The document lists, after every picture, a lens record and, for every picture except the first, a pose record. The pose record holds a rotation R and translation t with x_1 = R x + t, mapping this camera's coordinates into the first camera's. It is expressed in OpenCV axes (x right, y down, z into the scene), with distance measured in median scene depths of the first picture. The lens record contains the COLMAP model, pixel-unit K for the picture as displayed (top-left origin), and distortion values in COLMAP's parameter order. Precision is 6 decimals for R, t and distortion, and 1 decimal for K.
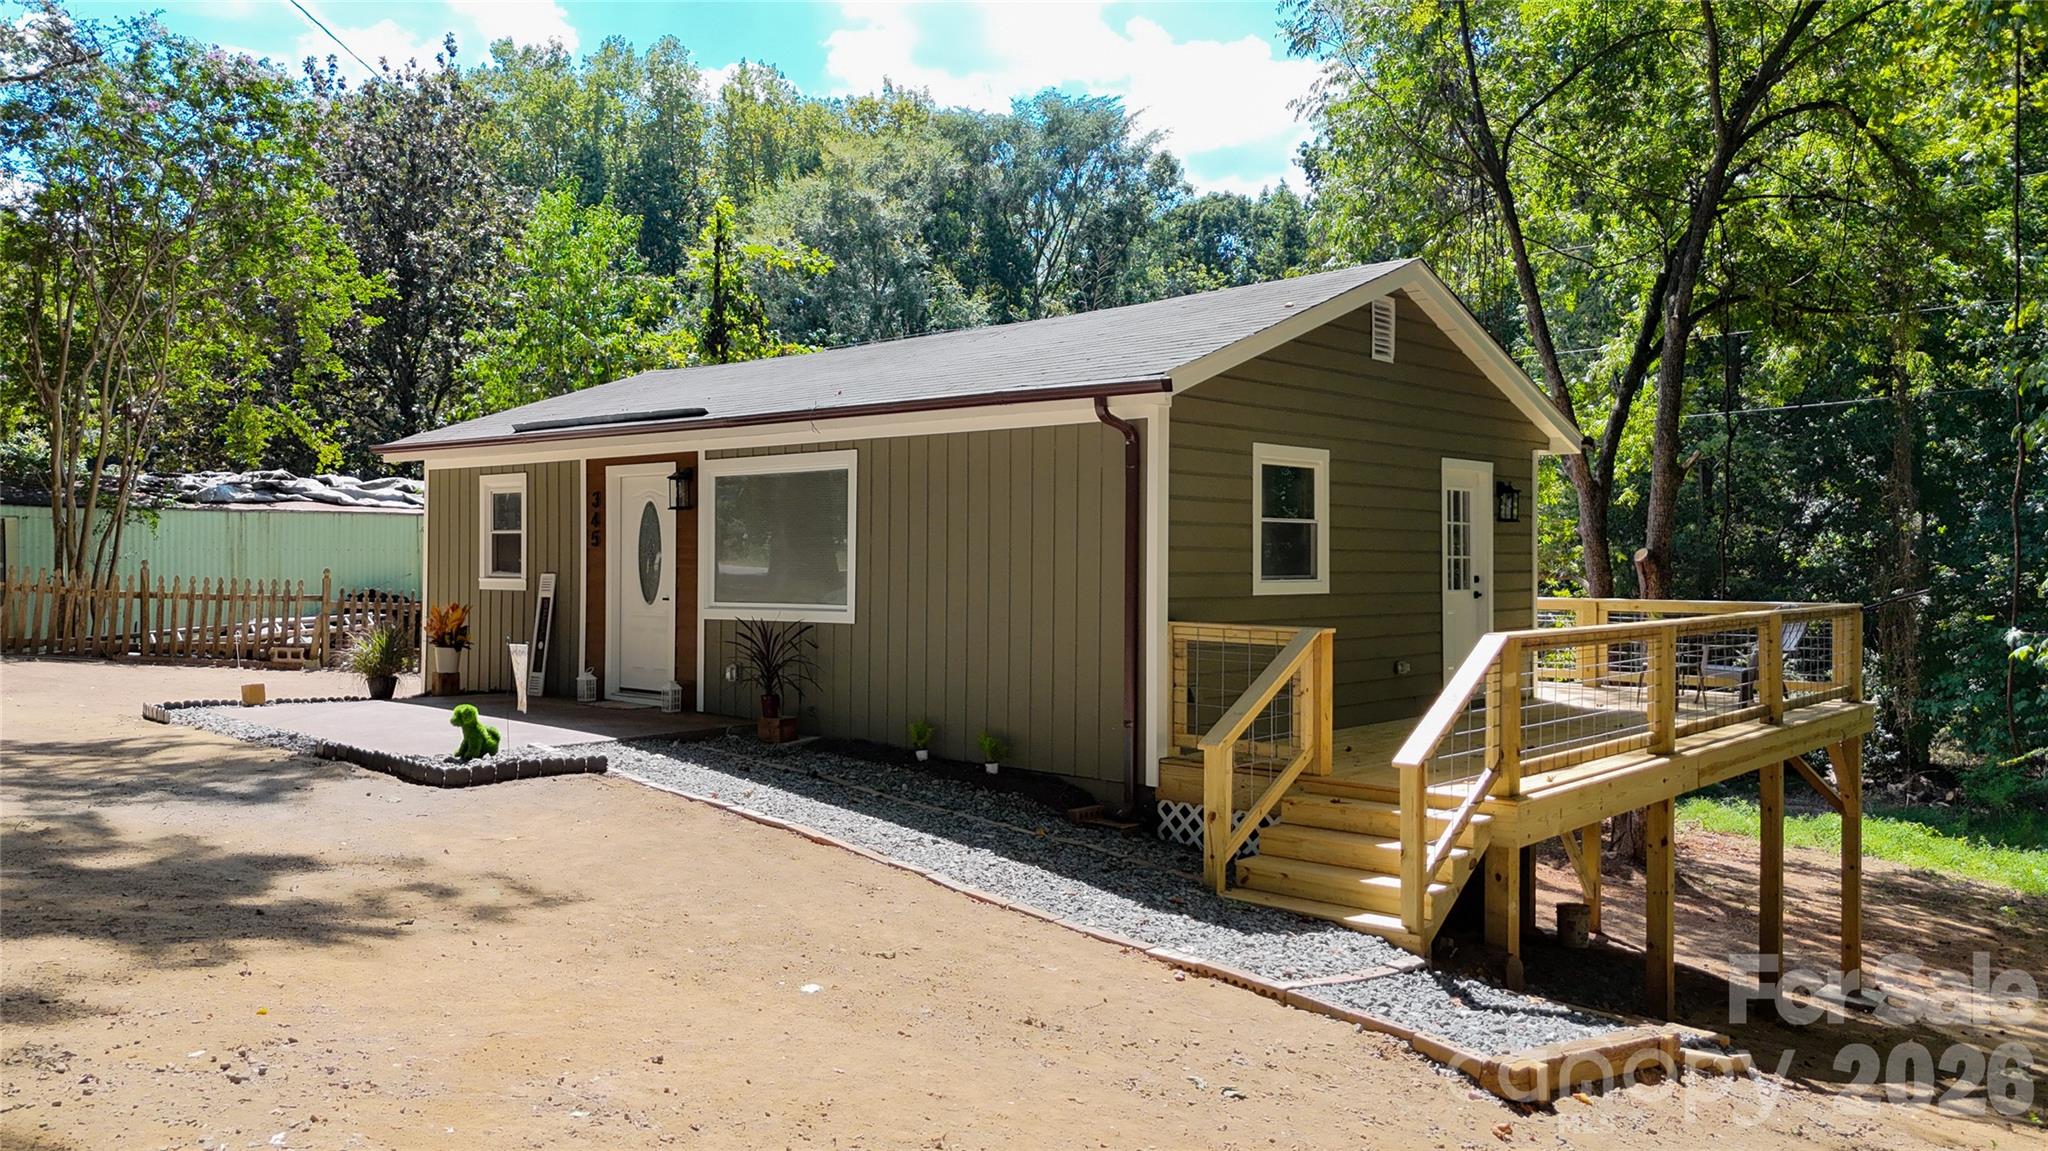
lens RADIAL K [[1508.2, 0, 1022.7], [0, 1508.2, 572.0], [0, 0, 1]] dist [0.065136, -0.052031]
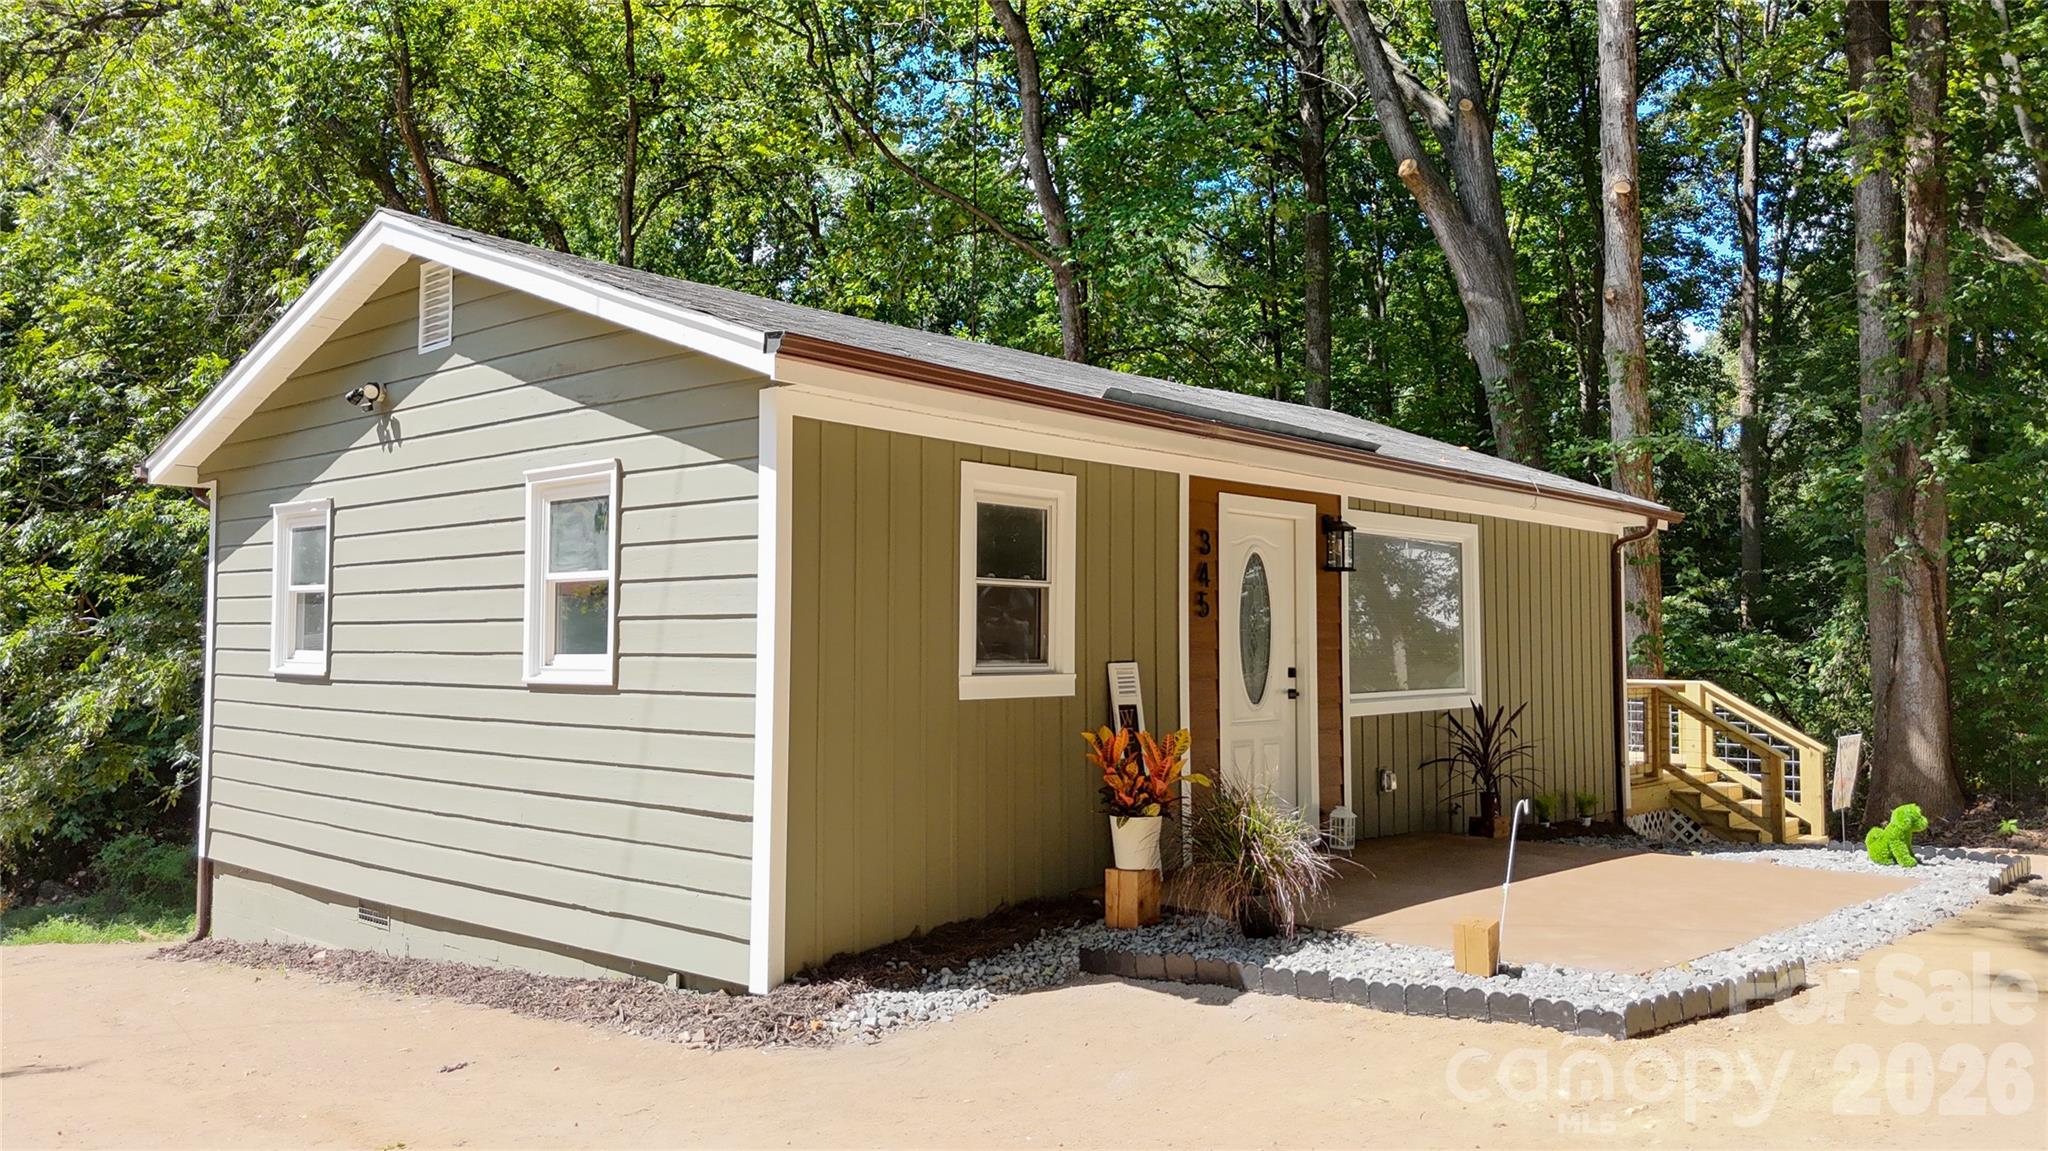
lens RADIAL K [[1508.2, 0, 1022.7], [0, 1508.2, 572.0], [0, 0, 1]] dist [0.065136, -0.052031]
pose [[0.008718, 0.042201, 0.999071, -1.071987], [0.004230, 0.999099, -0.042239, -0.011683], [-0.999953, 0.004594, 0.008532, 1.272843]]
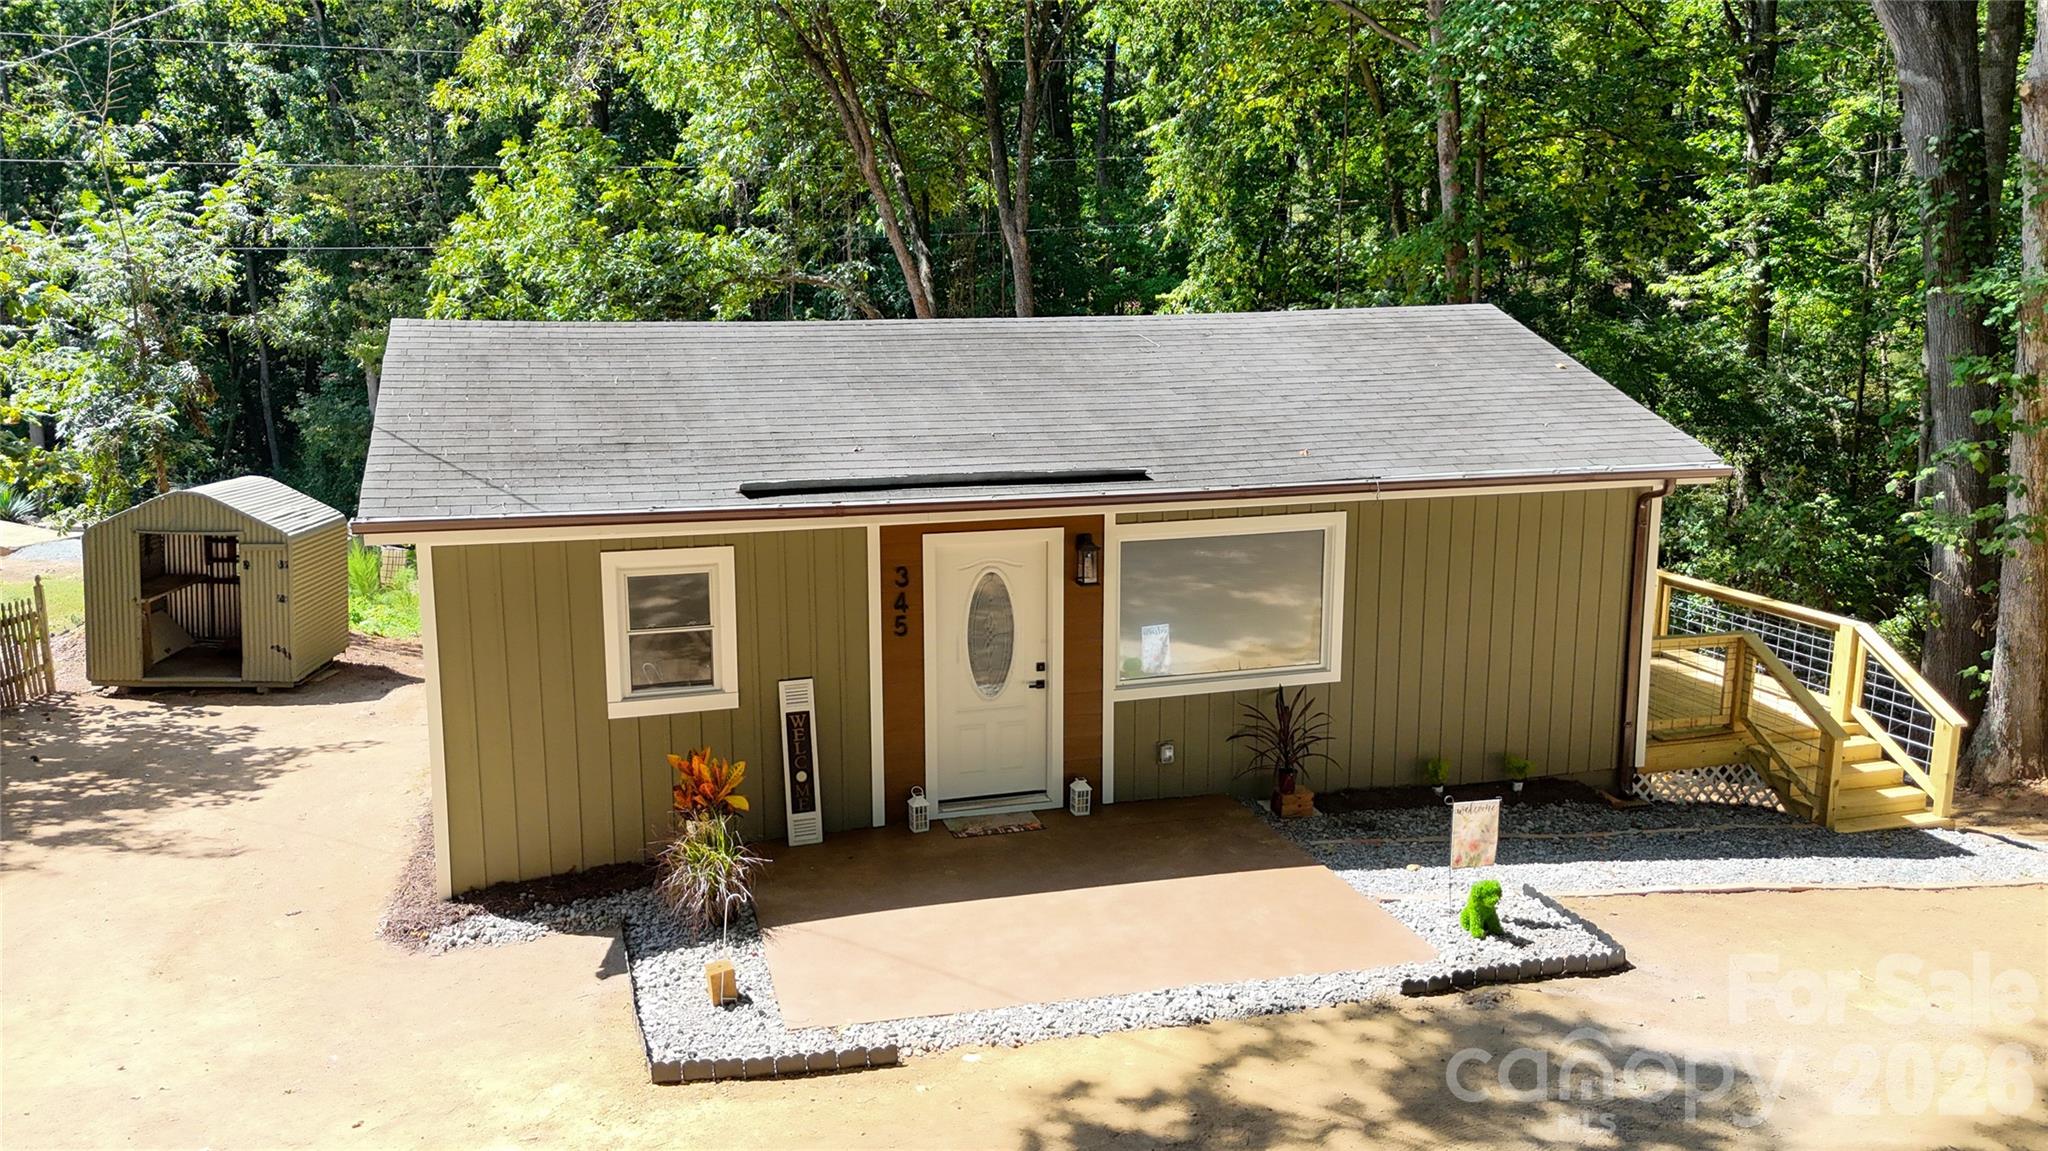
lens RADIAL K [[1508.2, 0, 1022.7], [0, 1508.2, 572.0], [0, 0, 1]] dist [0.065136, -0.052031]
pose [[0.518105, -0.162803, 0.839680, -1.058423], [0.009085, 0.982710, 0.184930, -0.226927], [-0.855269, -0.088185, 0.510626, 0.665517]]
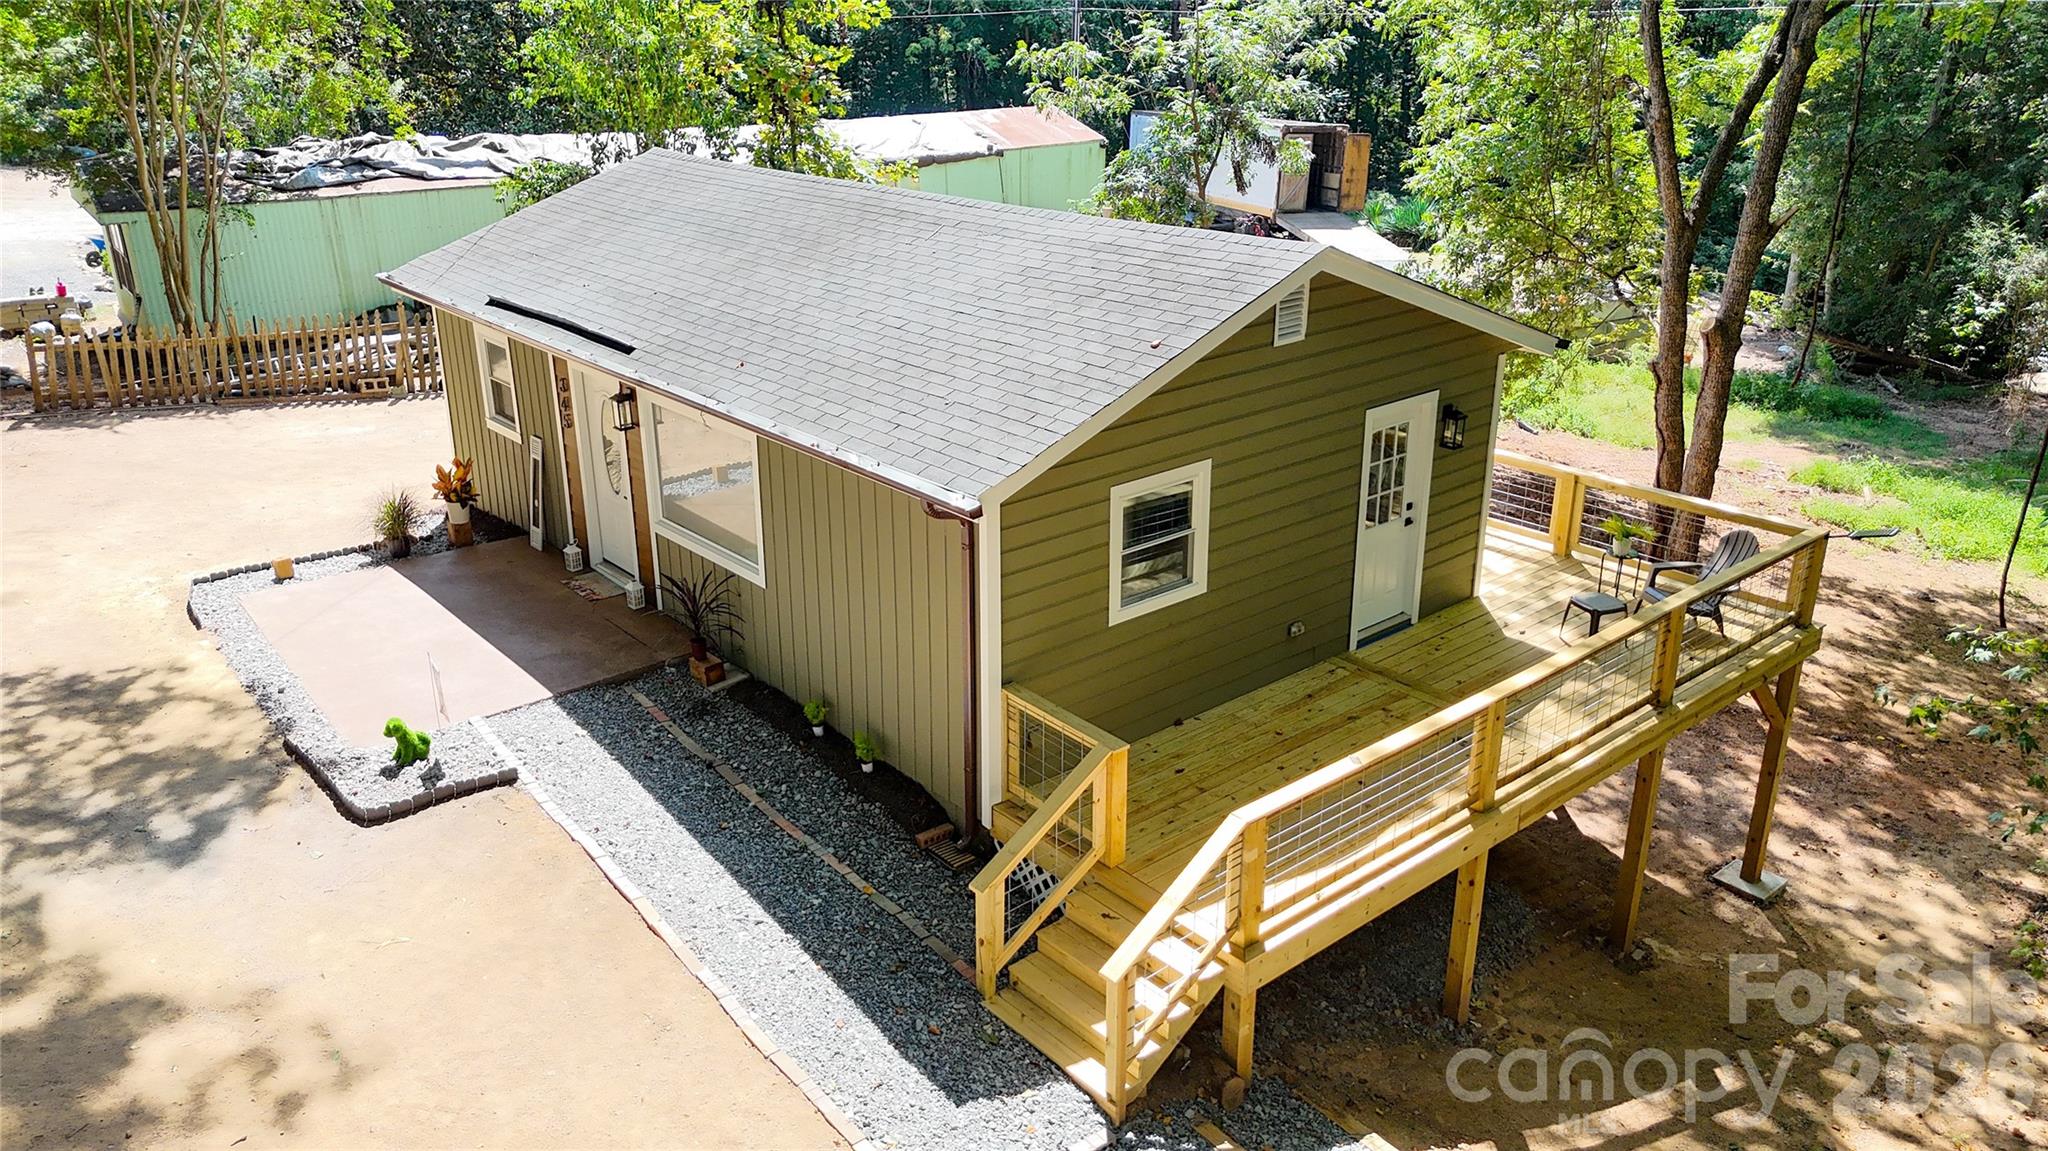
lens RADIAL K [[1508.2, 0, 1022.7], [0, 1508.2, 572.0], [0, 0, 1]] dist [0.065136, -0.052031]
pose [[0.990391, 0.044615, -0.130899, 0.206970], [0.004948, 0.934494, 0.355945, -0.354311], [0.138205, -0.353173, 0.925294, 0.038371]]
